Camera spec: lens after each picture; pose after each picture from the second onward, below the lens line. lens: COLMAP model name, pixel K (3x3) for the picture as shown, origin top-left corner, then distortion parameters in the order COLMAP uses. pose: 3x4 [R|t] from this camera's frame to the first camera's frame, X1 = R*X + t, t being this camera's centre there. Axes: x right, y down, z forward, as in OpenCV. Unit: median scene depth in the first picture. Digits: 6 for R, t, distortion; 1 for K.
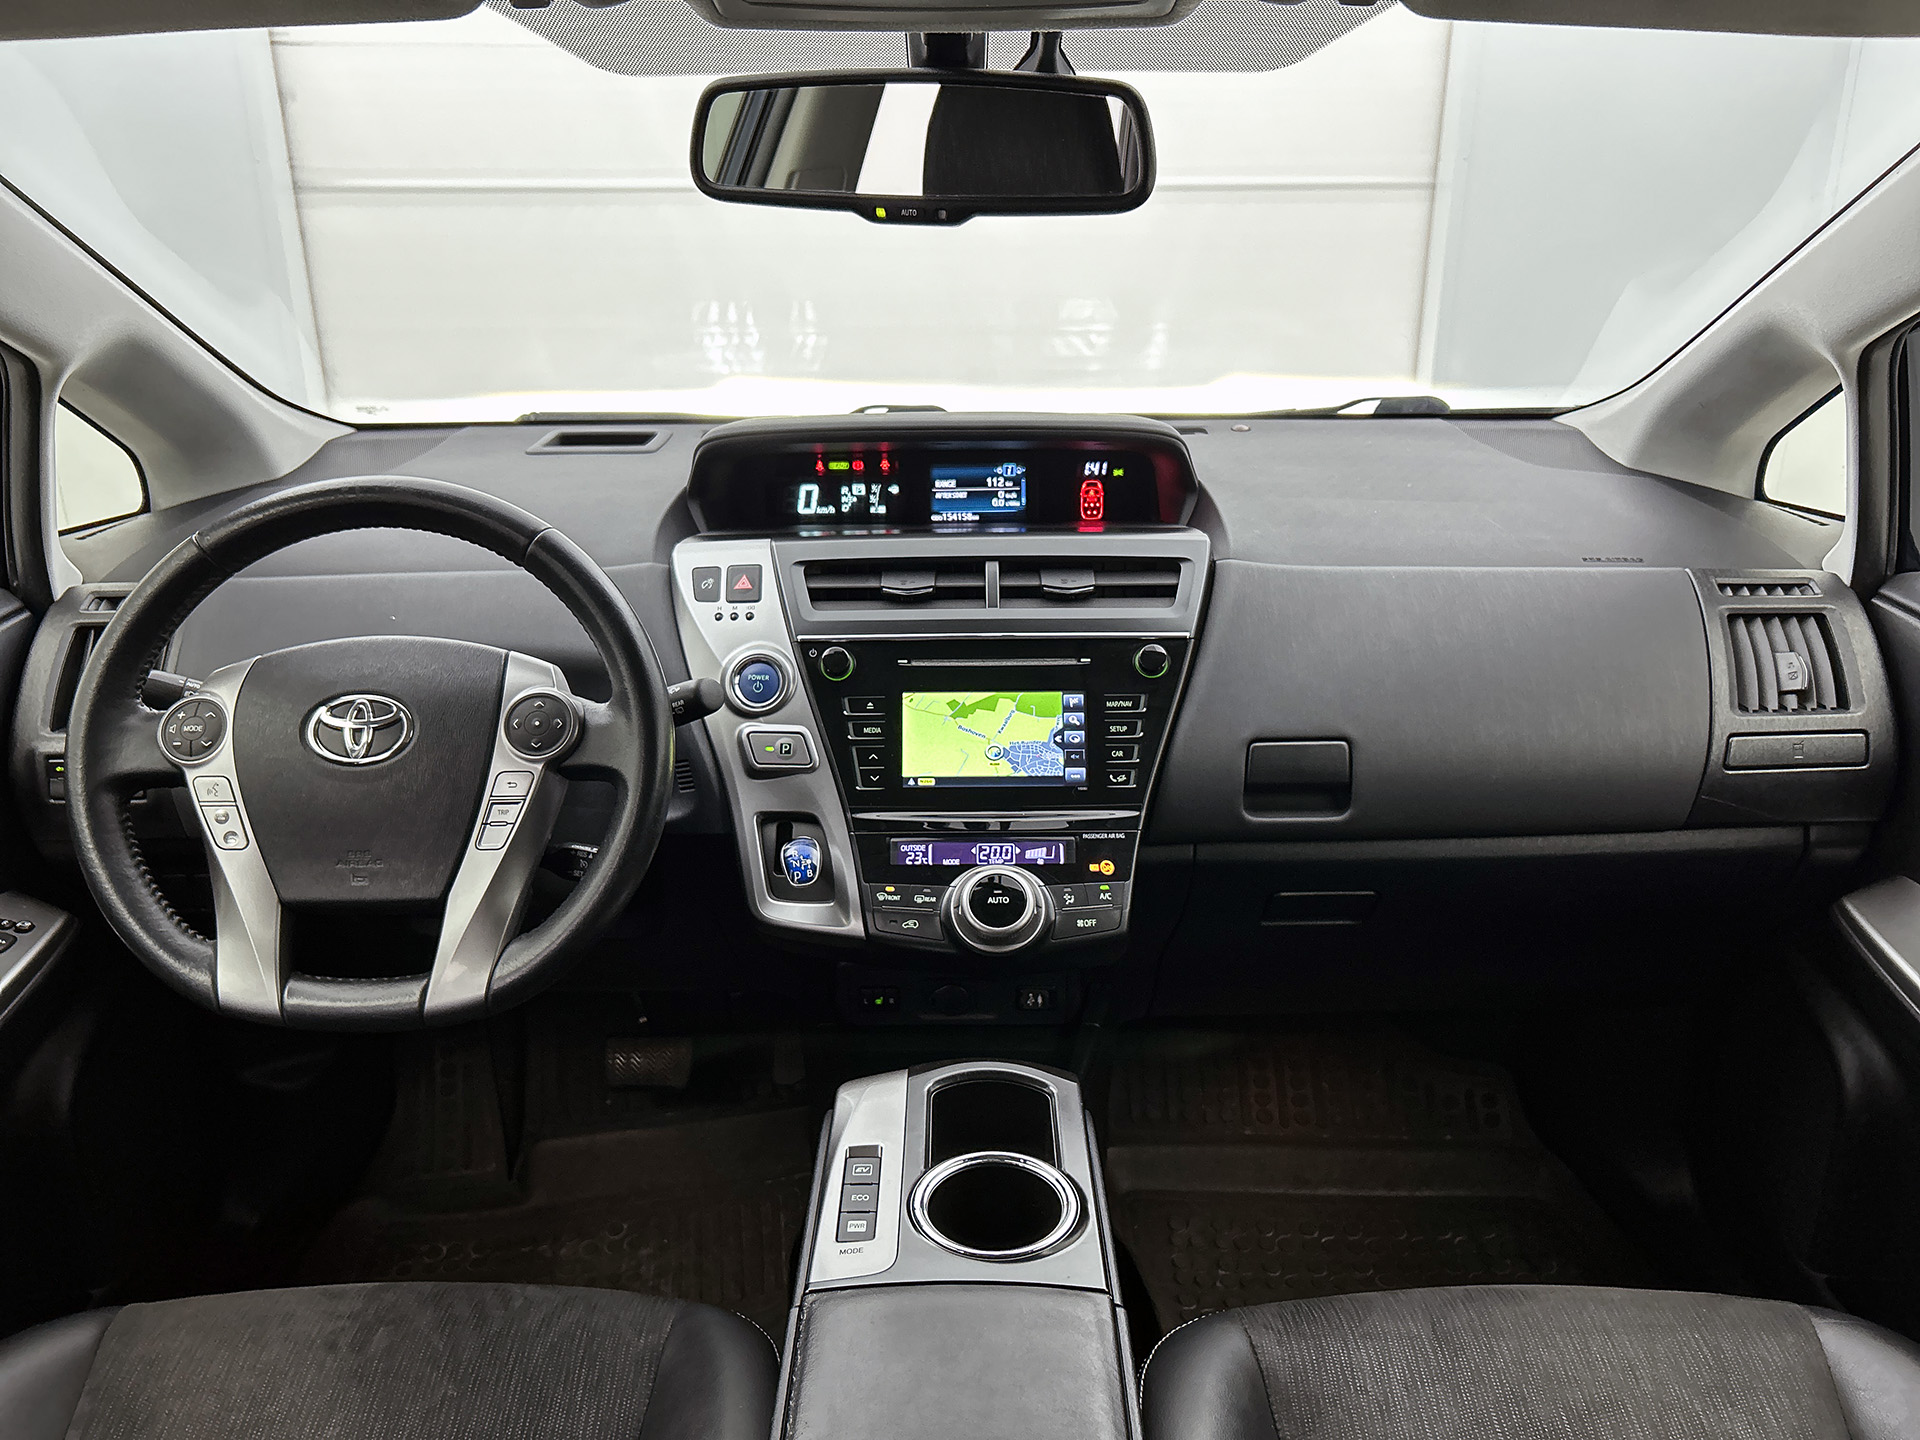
lens RADIAL K [[1424.4, 0, 987.9], [0, 1424.4, 741.3], [0, 0, 1]] dist [0.027726, -0.091626]
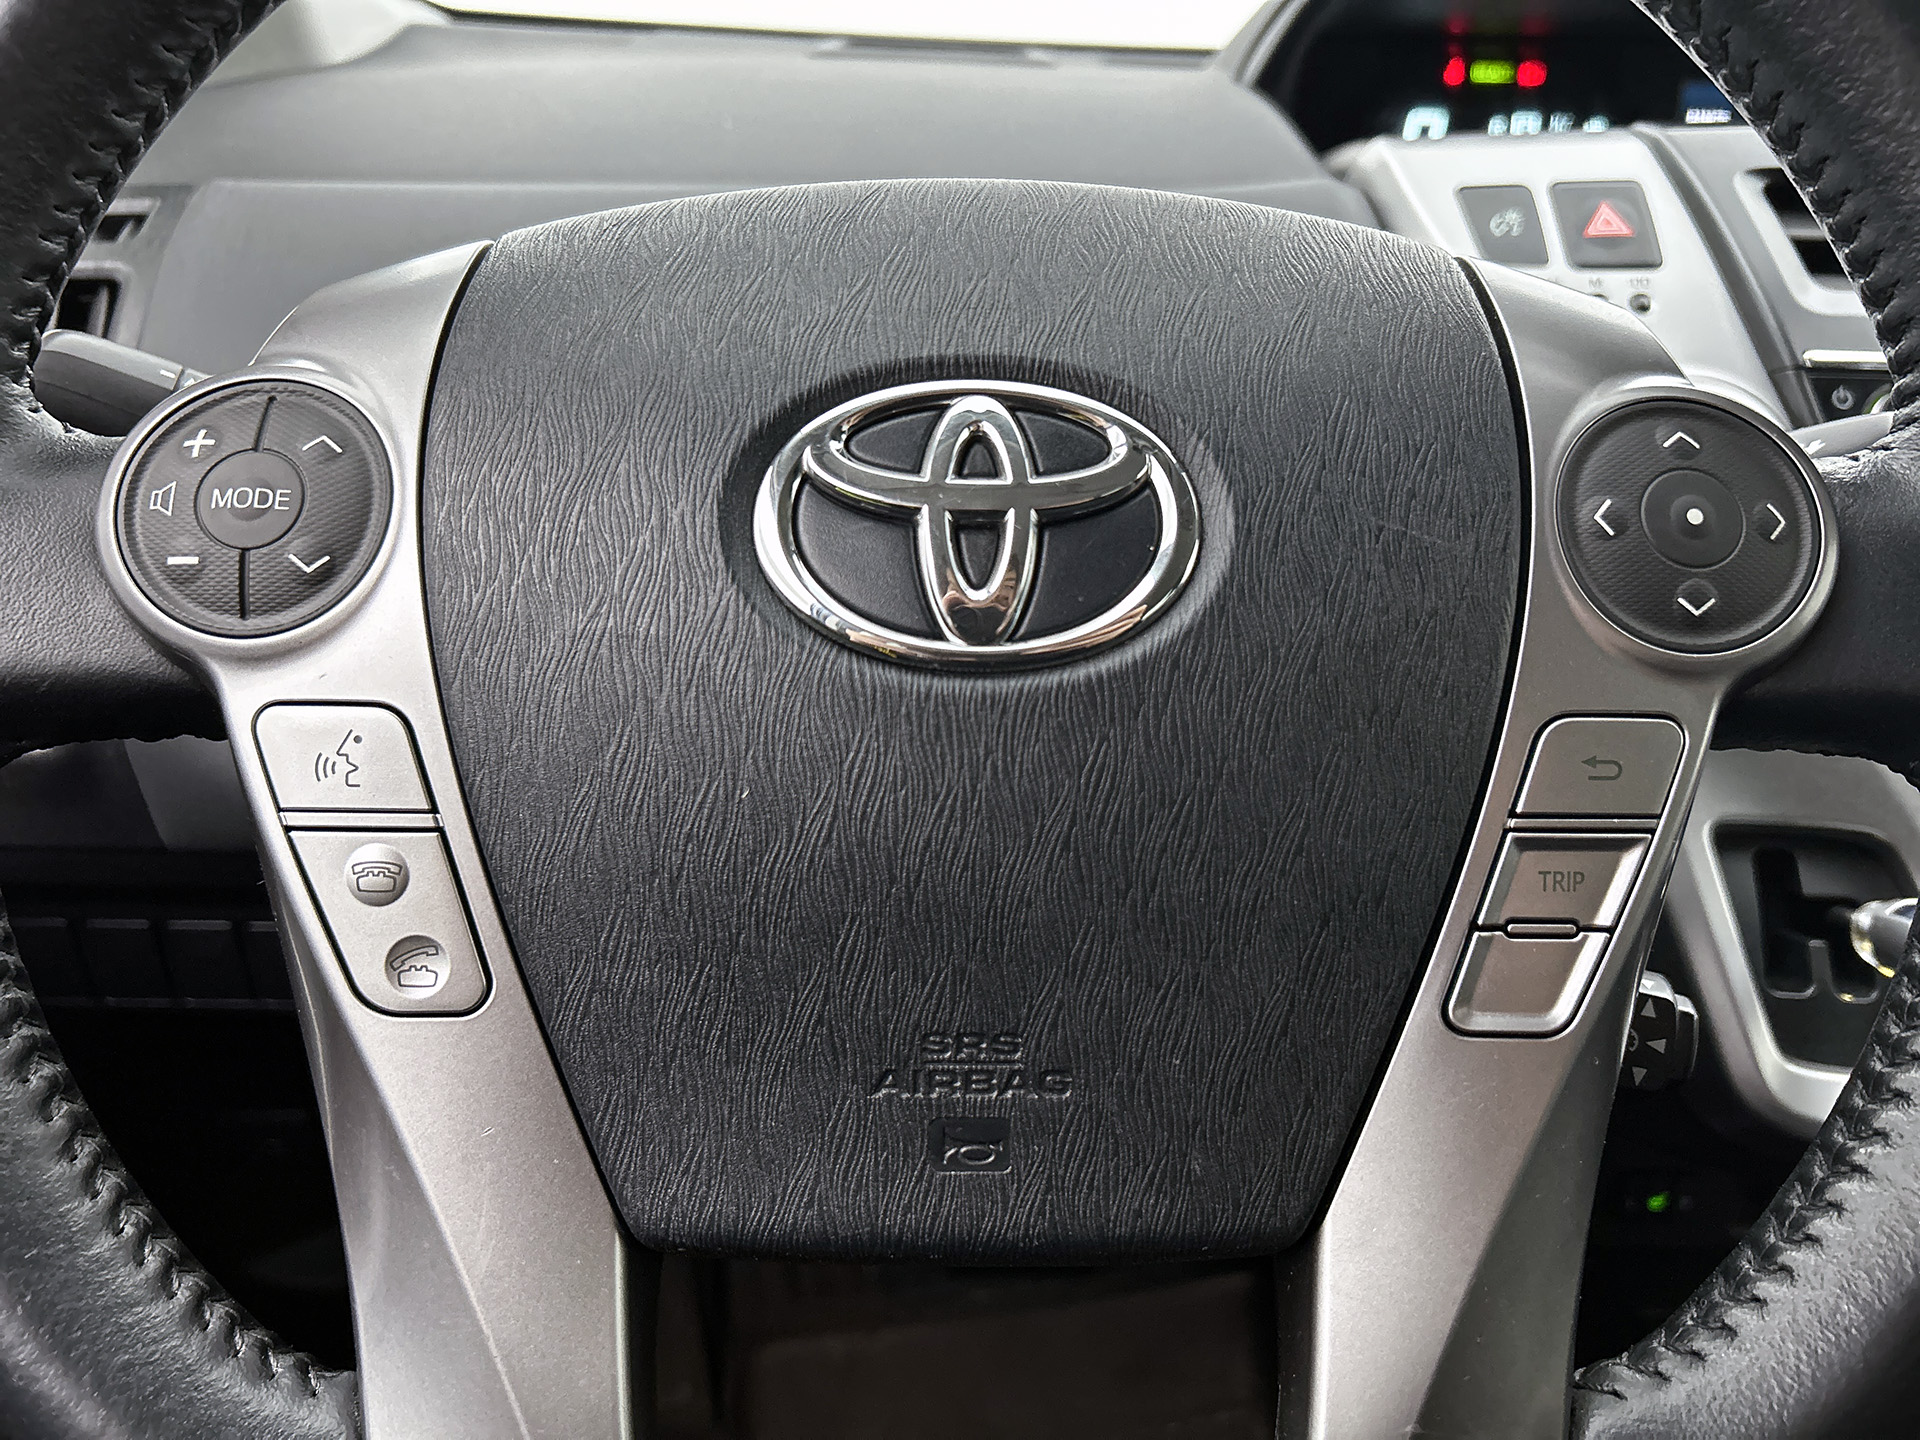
lens RADIAL K [[1479.1, 0, 960.0], [0, 1479.1, 720.0], [0, 0, 1]] dist [-0.033801, -0.002799]
pose [[0.999224, 0.023399, 0.031682, -0.296469], [-0.024816, 0.998674, 0.045100, 0.009193], [-0.030585, -0.045851, 0.998480, 0.497803]]
